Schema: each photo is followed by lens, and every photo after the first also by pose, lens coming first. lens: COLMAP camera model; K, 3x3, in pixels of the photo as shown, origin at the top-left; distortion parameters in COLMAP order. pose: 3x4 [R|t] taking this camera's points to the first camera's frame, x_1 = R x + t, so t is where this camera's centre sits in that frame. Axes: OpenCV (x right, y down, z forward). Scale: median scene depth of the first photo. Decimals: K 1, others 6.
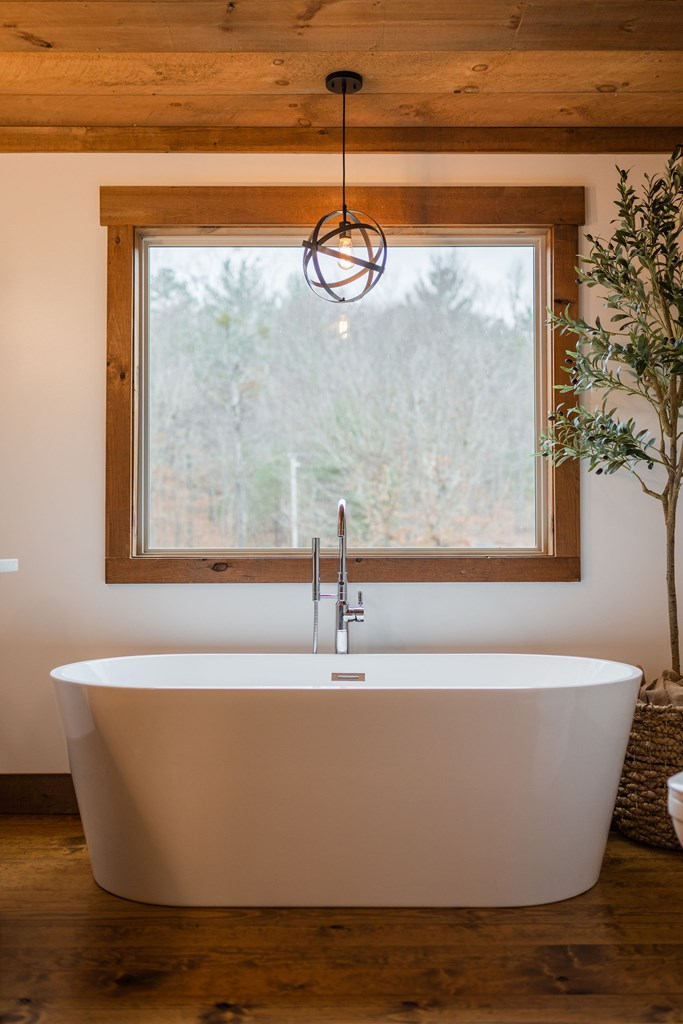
lens RADIAL K [[1004.0, 0, 341.5], [0, 1004.0, 512.0], [0, 0, 1]] dist [-0.000255, 0.007841]
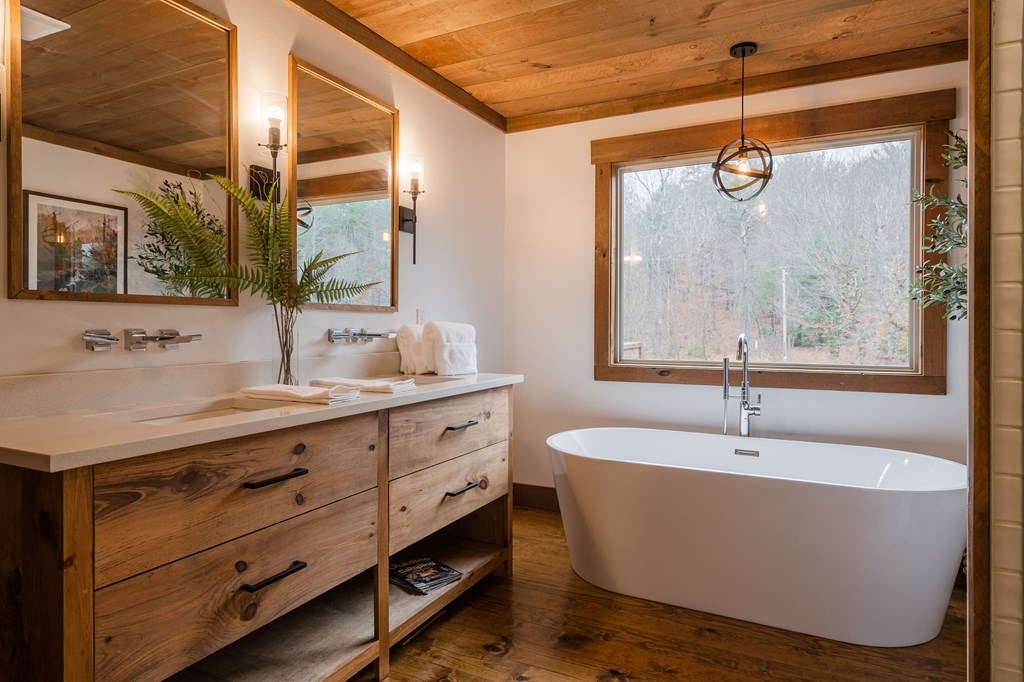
lens RADIAL K [[598.5, 0, 511.6], [0, 598.5, 324.7], [0, 0, 1]] dist [0.006560, 0.000181]
pose [[0.889031, 0.008942, -0.457761, 0.101800], [0.006344, 0.999473, 0.031844, -0.056356], [0.457804, -0.031215, 0.888505, 0.056672]]
